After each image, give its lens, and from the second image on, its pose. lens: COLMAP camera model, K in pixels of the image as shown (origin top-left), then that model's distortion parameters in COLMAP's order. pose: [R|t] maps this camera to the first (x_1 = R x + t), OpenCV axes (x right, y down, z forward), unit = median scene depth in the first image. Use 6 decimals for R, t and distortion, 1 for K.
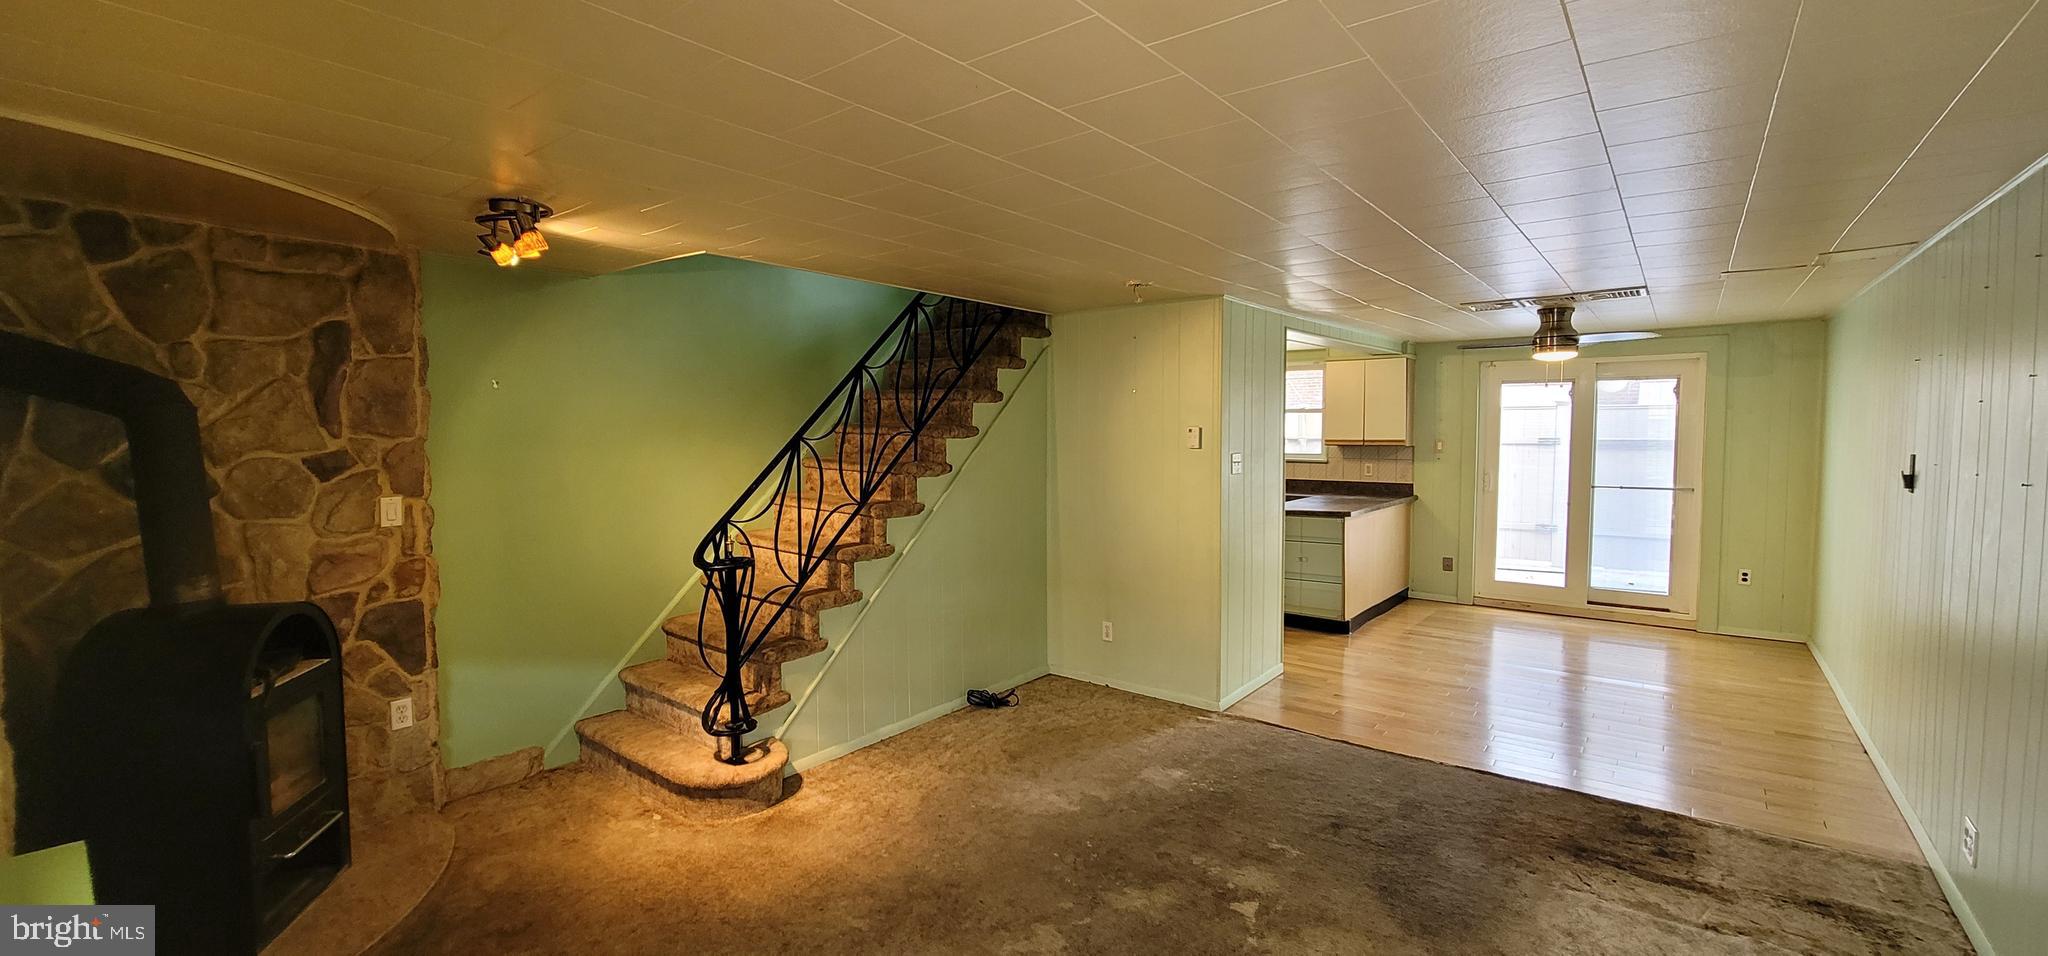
lens RADIAL K [[833.5, 0, 1011.8], [0, 833.5, 478.3], [0, 0, 1]] dist [-0.009343, 0.002116]
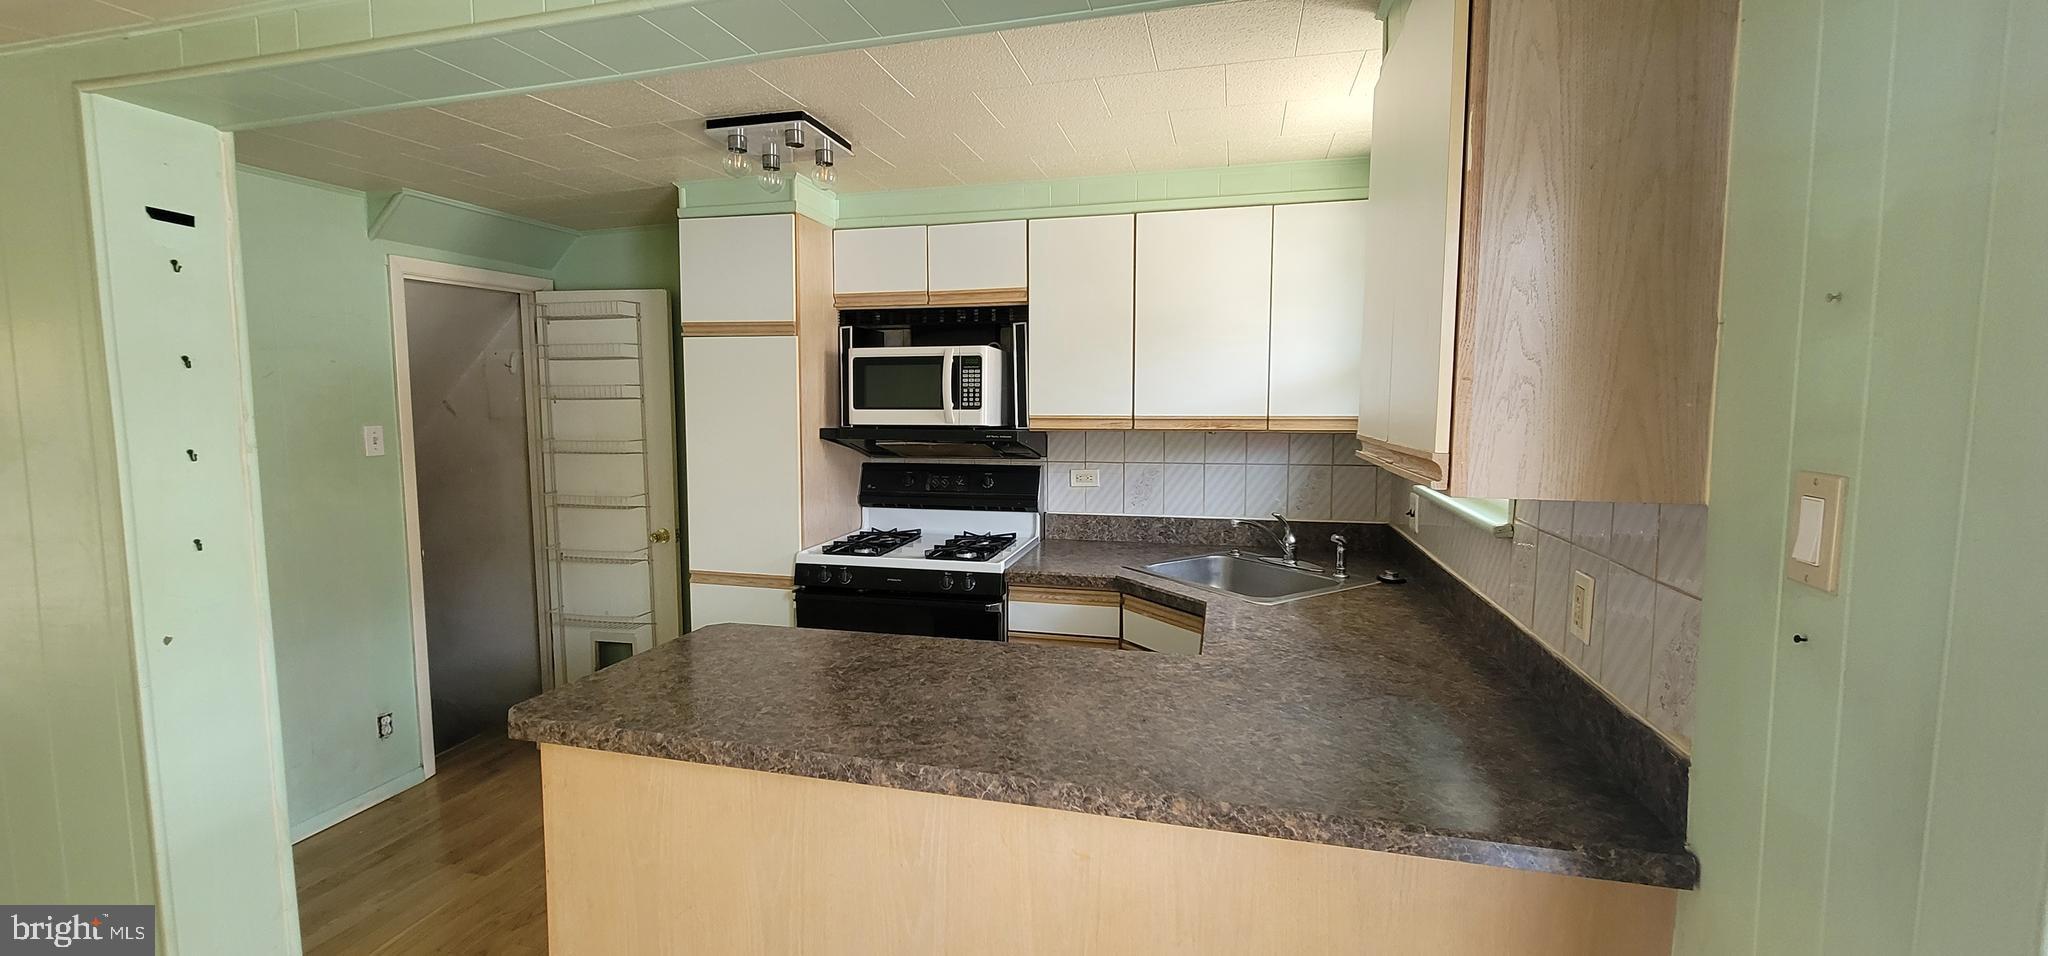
lens RADIAL K [[833.5, 0, 1017.3], [0, 833.5, 476.2], [0, 0, 1]] dist [-0.009343, 0.002116]
pose [[0.421982, 0.088708, -0.902254, 0.593524], [-0.054430, 0.995885, 0.072457, -0.050614], [0.904969, 0.018535, 0.425074, 0.887973]]
